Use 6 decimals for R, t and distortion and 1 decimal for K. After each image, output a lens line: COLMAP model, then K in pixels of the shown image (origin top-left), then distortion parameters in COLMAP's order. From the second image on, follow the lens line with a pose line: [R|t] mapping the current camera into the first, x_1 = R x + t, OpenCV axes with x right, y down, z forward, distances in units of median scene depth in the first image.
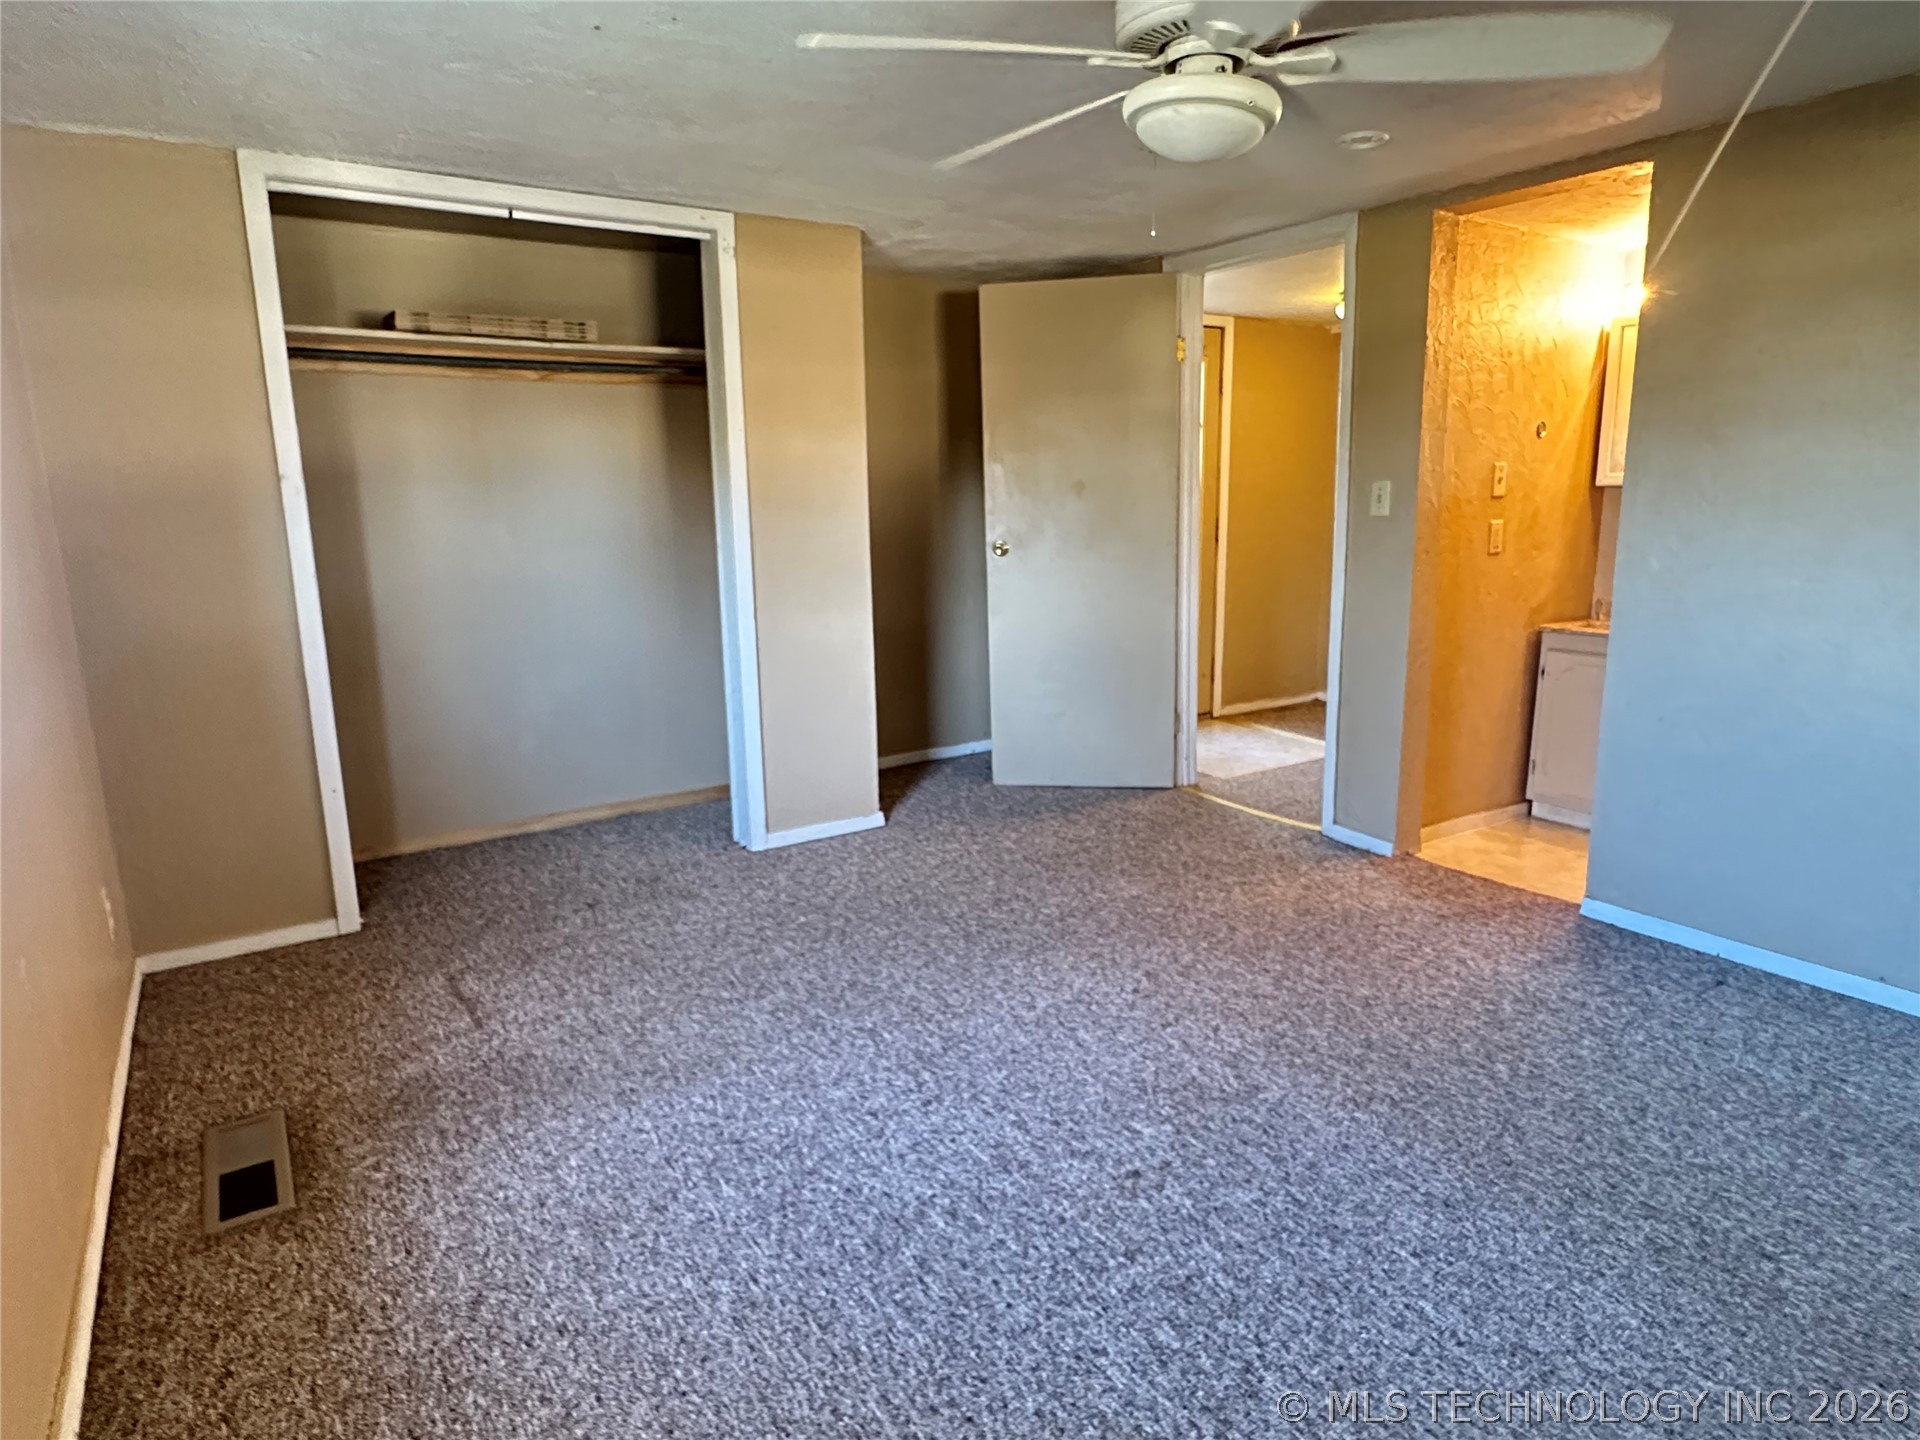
lens RADIAL K [[1115.8, 0, 961.5], [0, 1115.8, 719.1], [0, 0, 1]] dist [-0.004282, -0.001018]
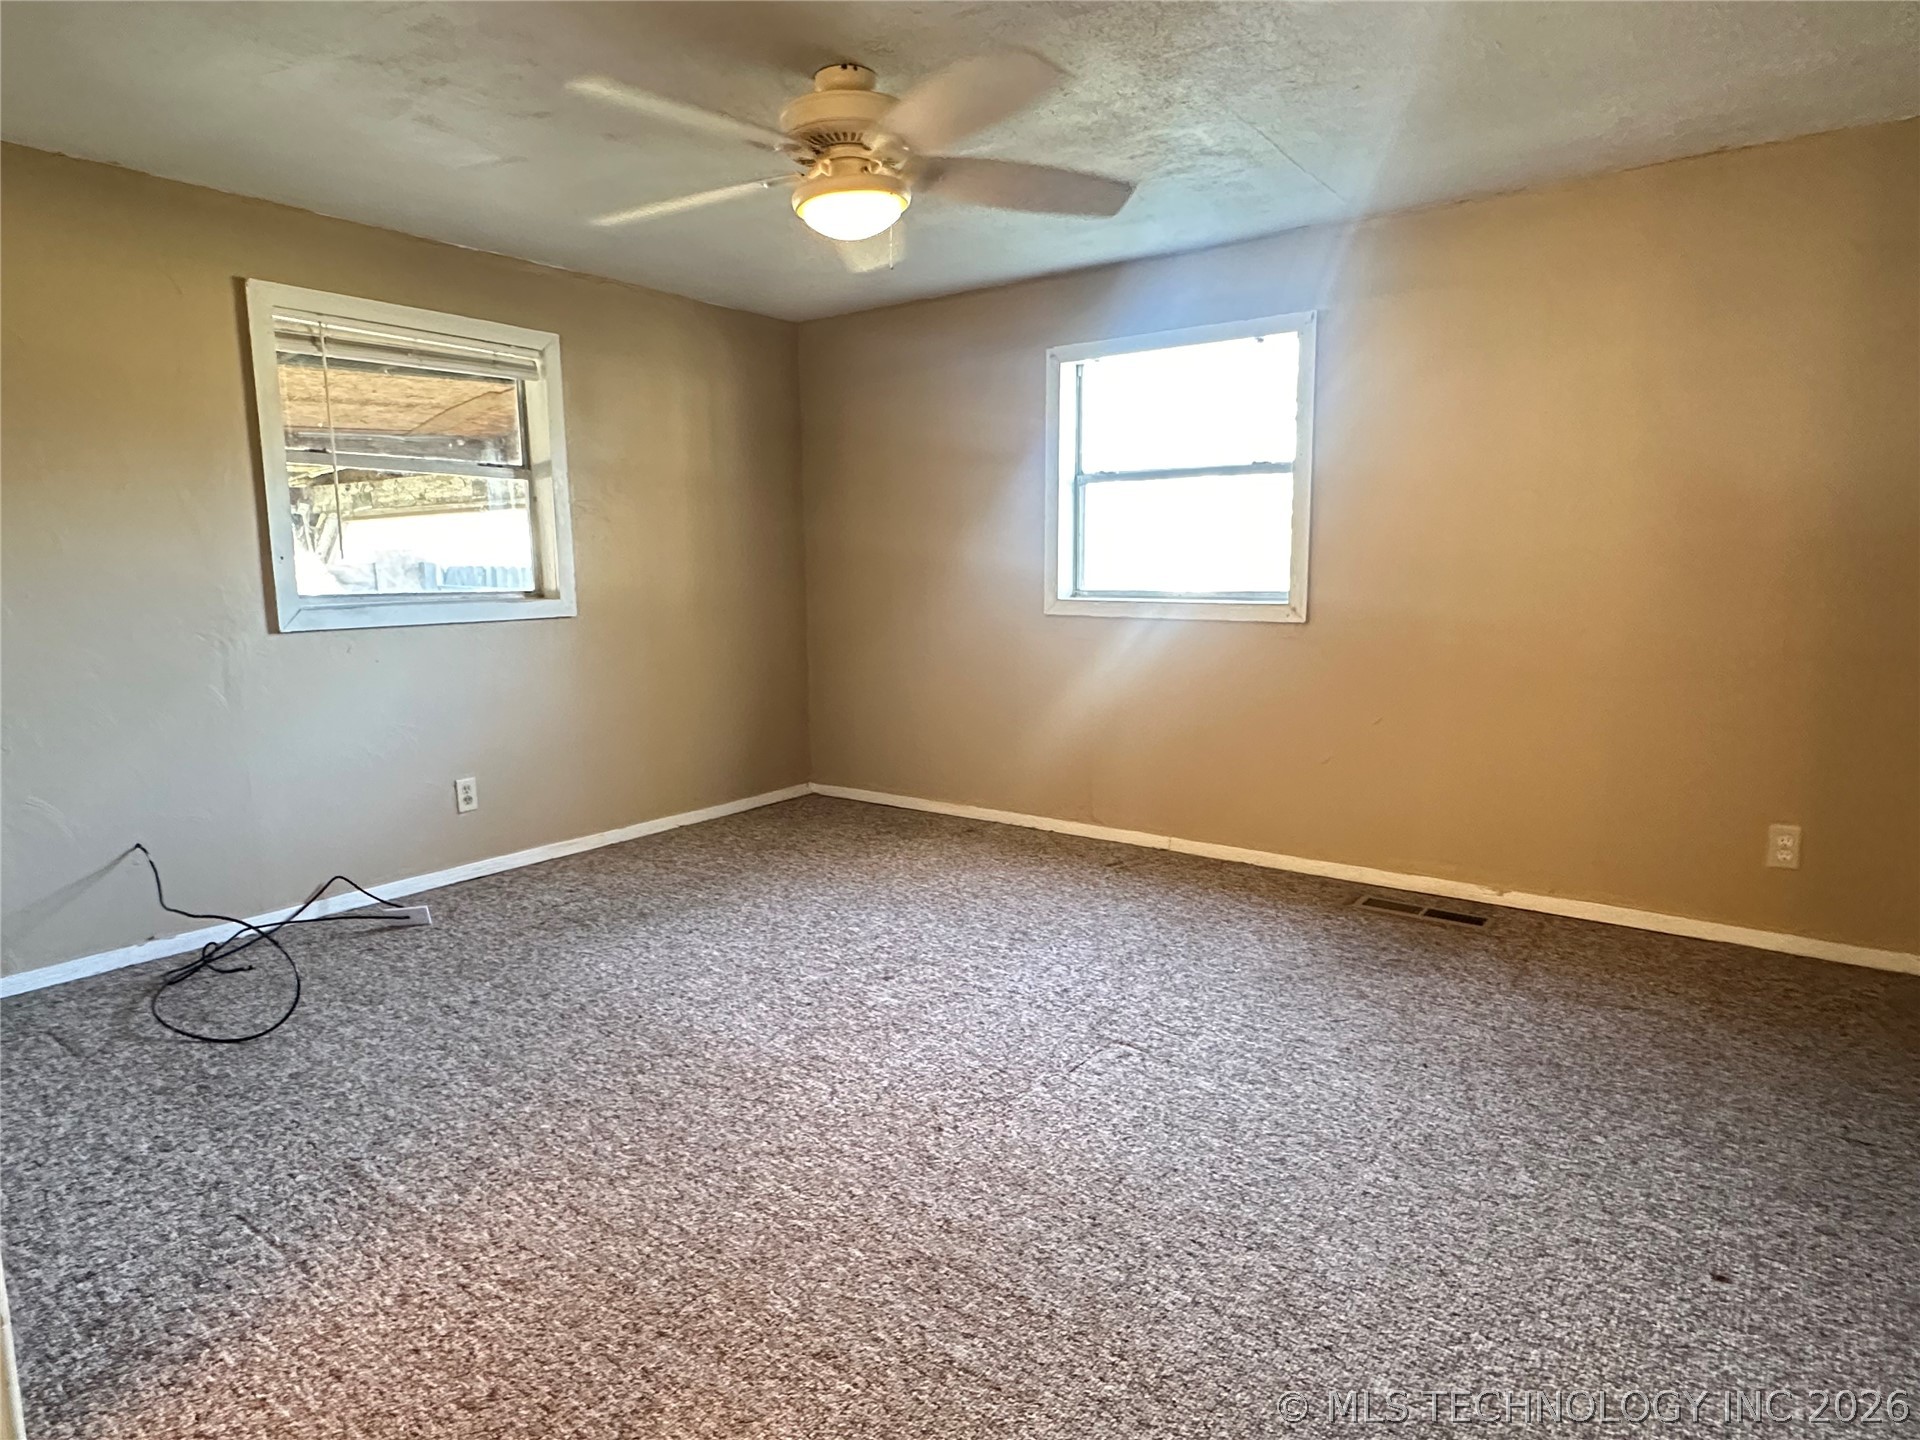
lens RADIAL K [[1115.8, 0, 960.0], [0, 1115.8, 721.8], [0, 0, 1]] dist [-0.004282, -0.001018]
pose [[-0.942452, 0.067340, -0.327491, 0.411680], [-0.048018, 0.942091, 0.331903, -0.297678], [0.330877, 0.328528, -0.884641, 1.754397]]
